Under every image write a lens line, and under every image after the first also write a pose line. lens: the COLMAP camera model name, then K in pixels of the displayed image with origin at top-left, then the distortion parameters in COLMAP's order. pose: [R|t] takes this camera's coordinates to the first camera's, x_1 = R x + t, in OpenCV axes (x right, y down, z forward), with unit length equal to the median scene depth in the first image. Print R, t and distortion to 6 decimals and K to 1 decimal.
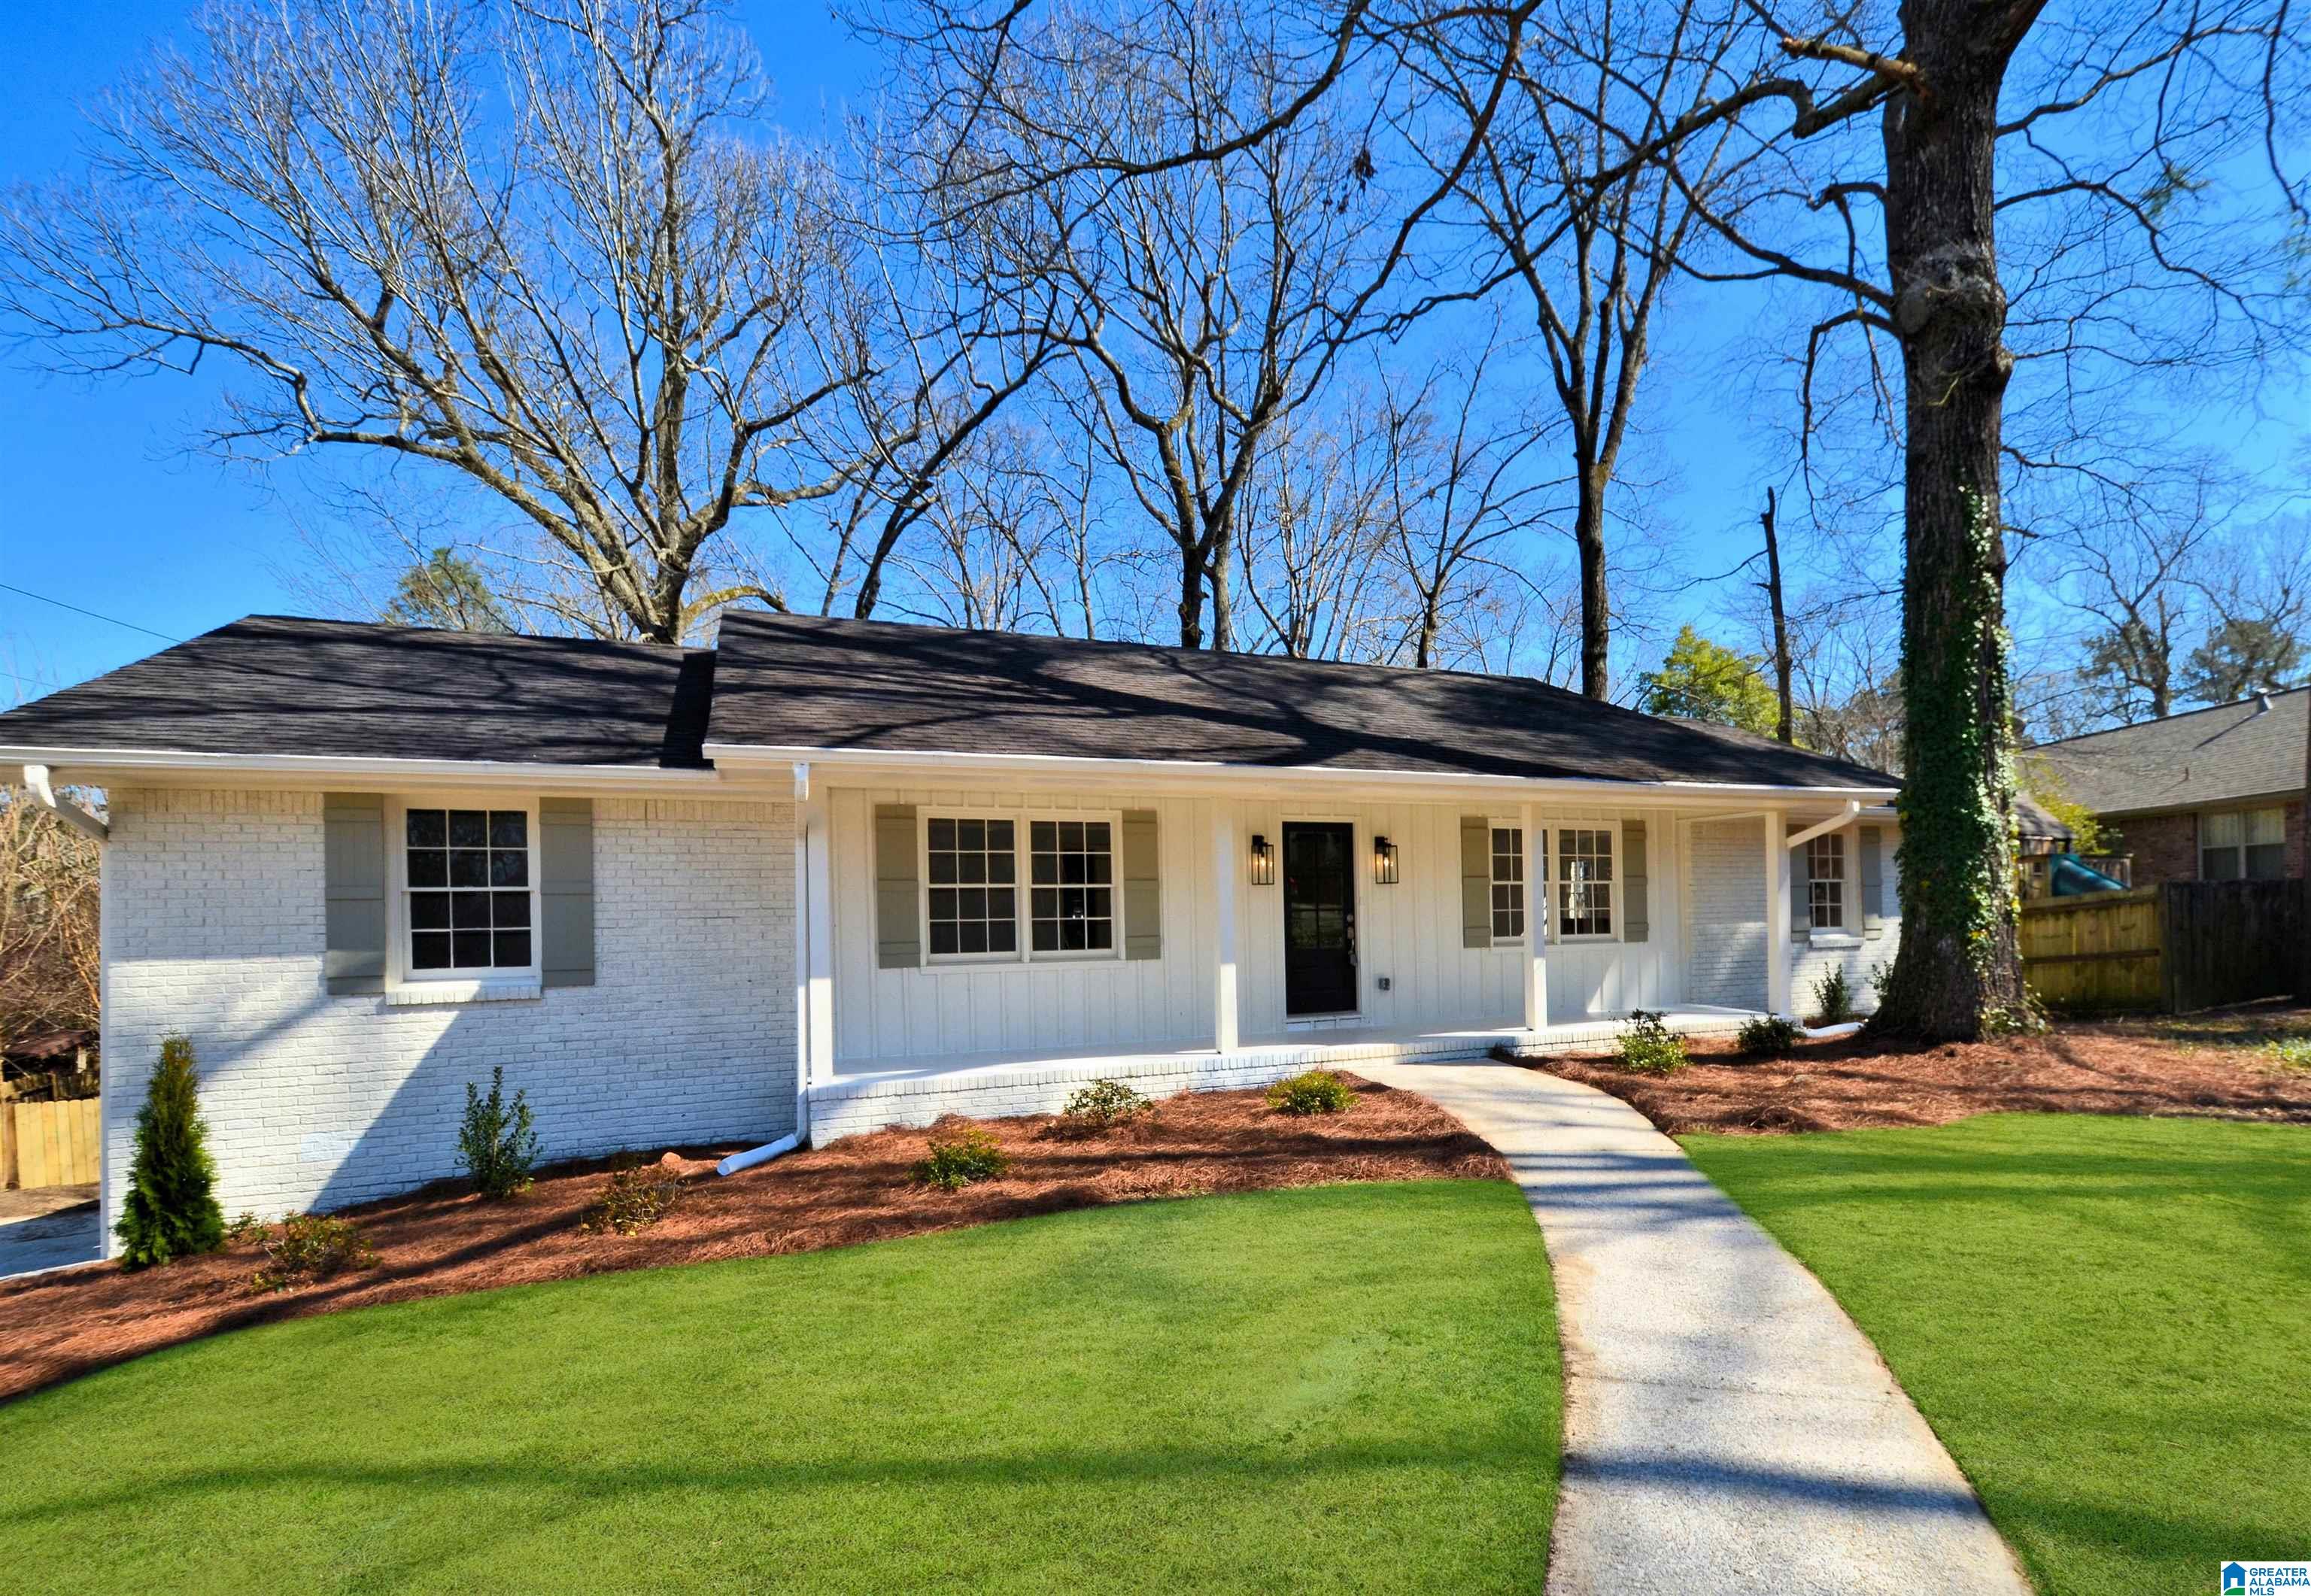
lens RADIAL K [[1097.3, 0, 1187.7], [0, 1097.3, 863.7], [0, 0, 1]] dist [0.005769, -0.001786]
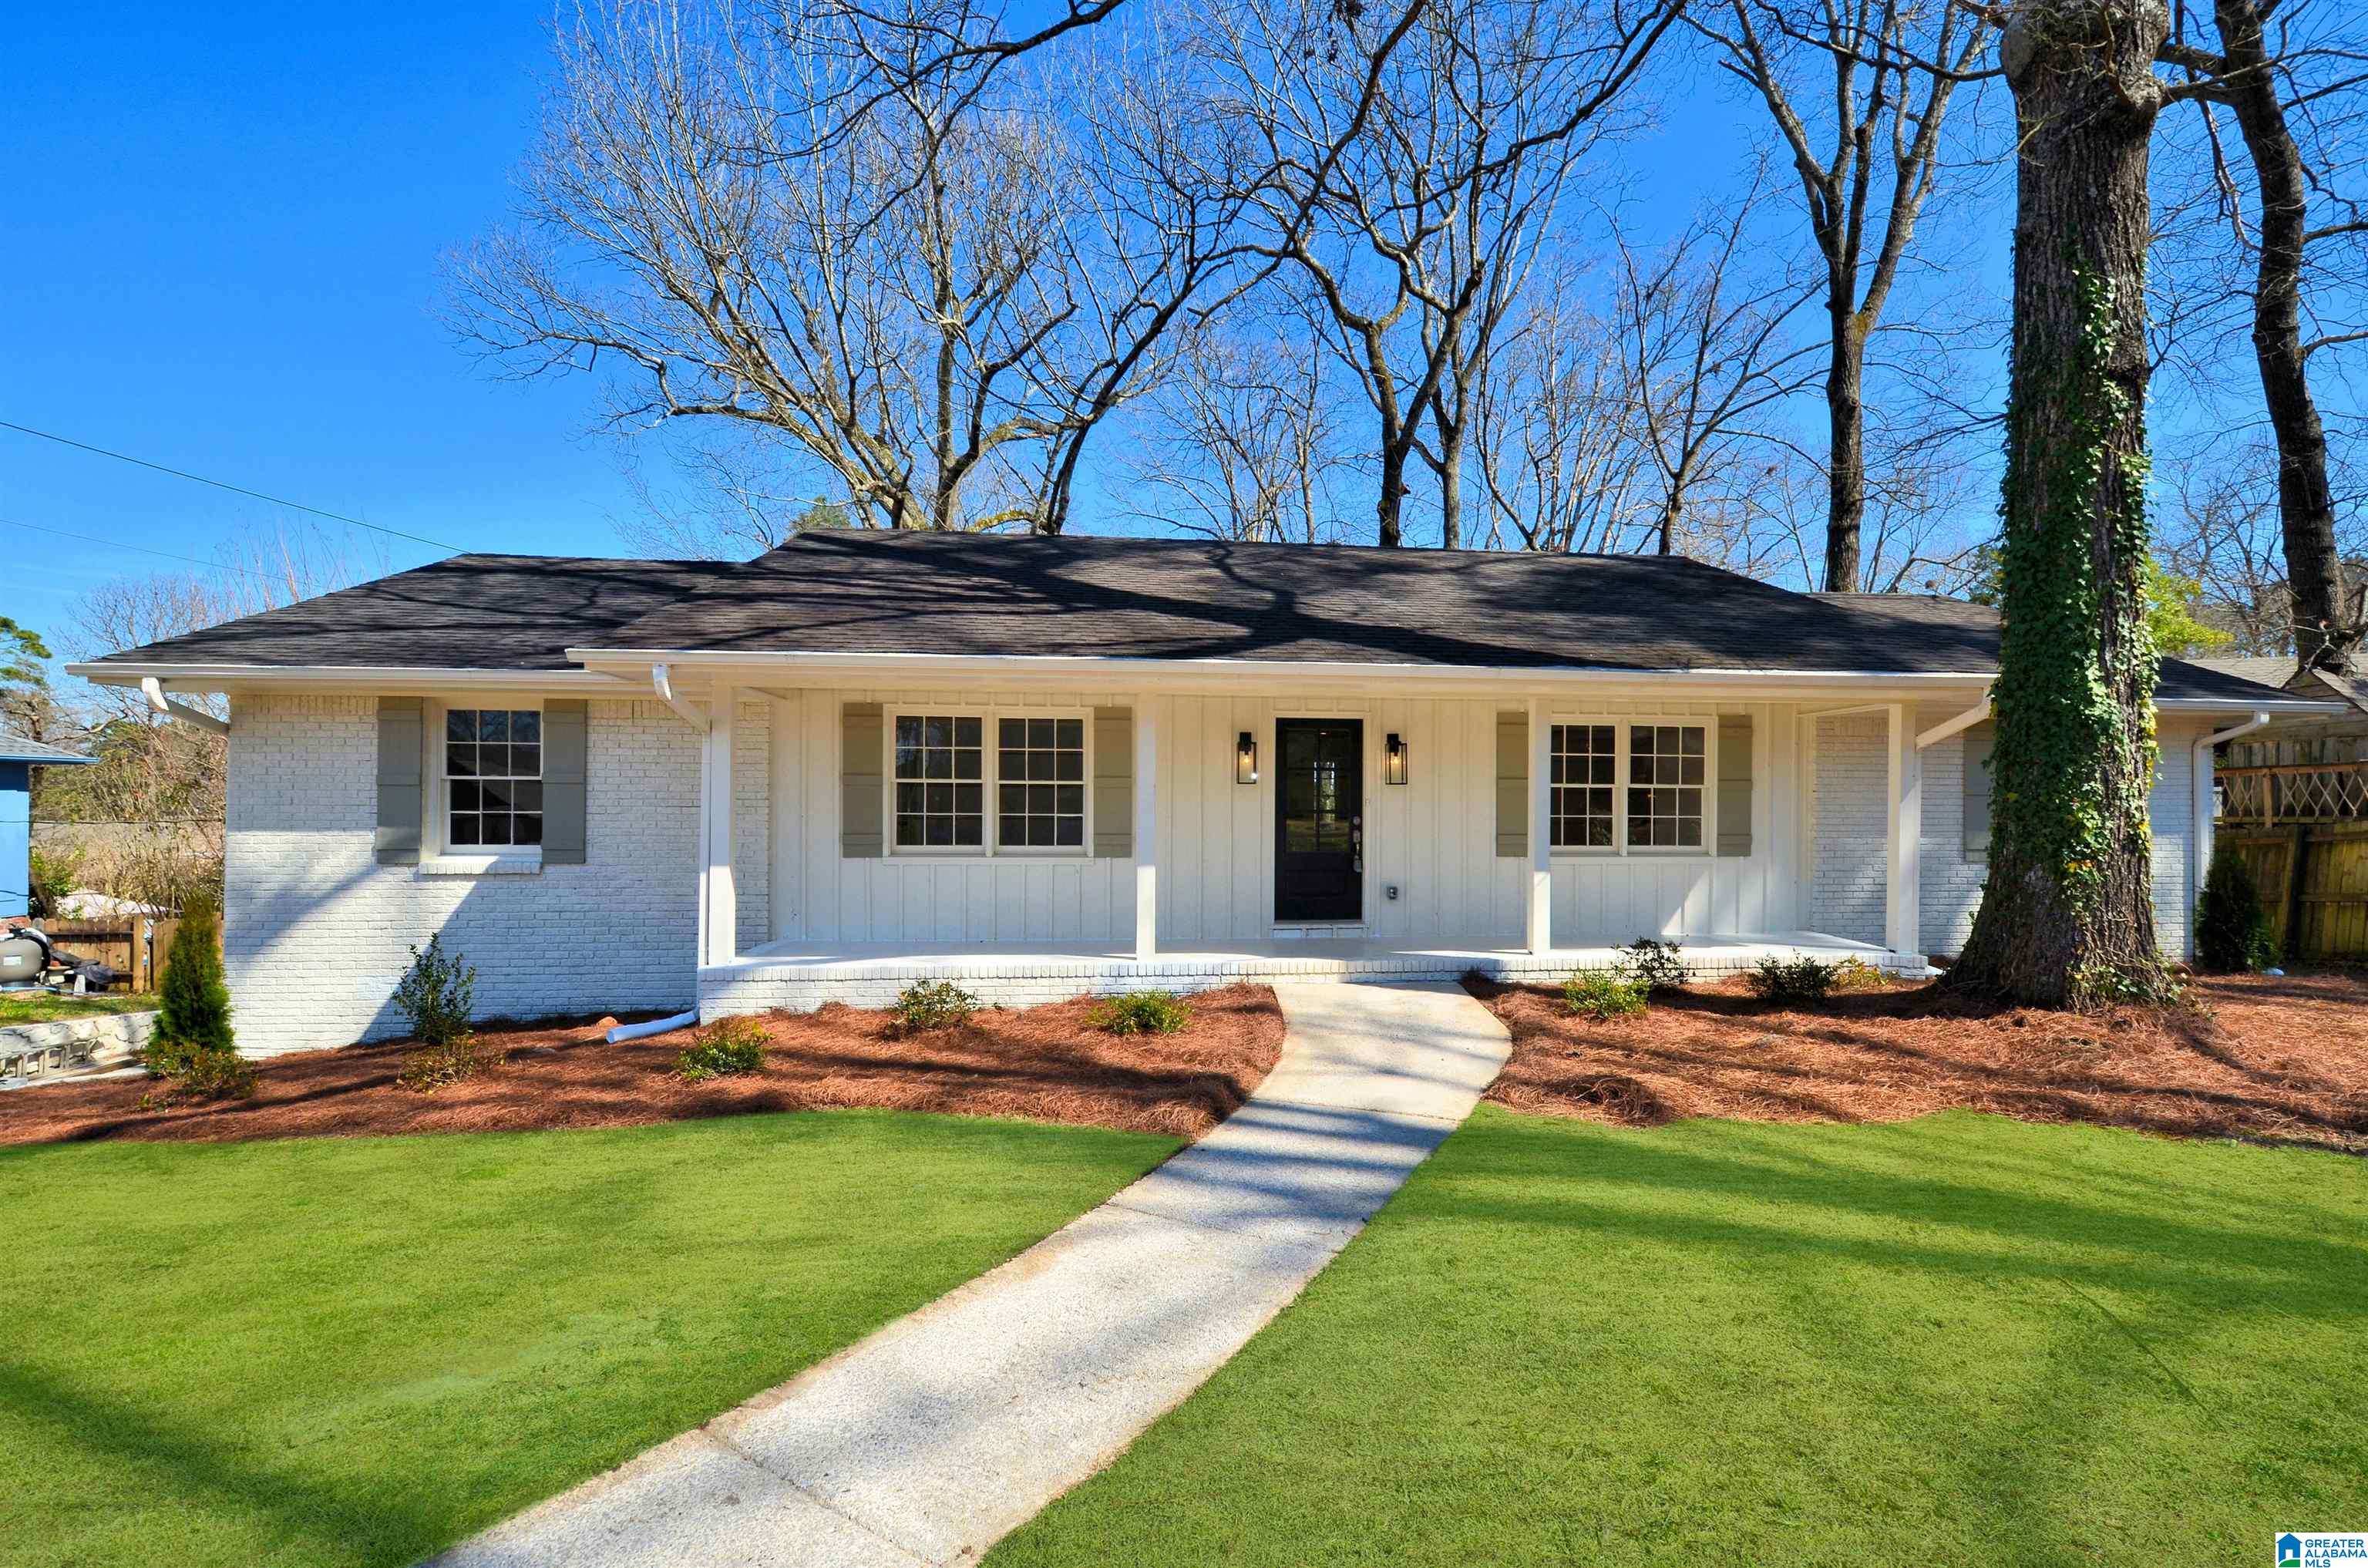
lens RADIAL K [[1028.4, 0, 1185.5], [0, 1028.4, 767.5], [0, 0, 1]] dist [0.000994, -0.002300]
pose [[0.956465, 0.011075, -0.291636, 0.333498], [-0.008231, 0.999906, 0.010976, -0.005328], [0.291730, -0.008098, 0.956467, 0.150651]]
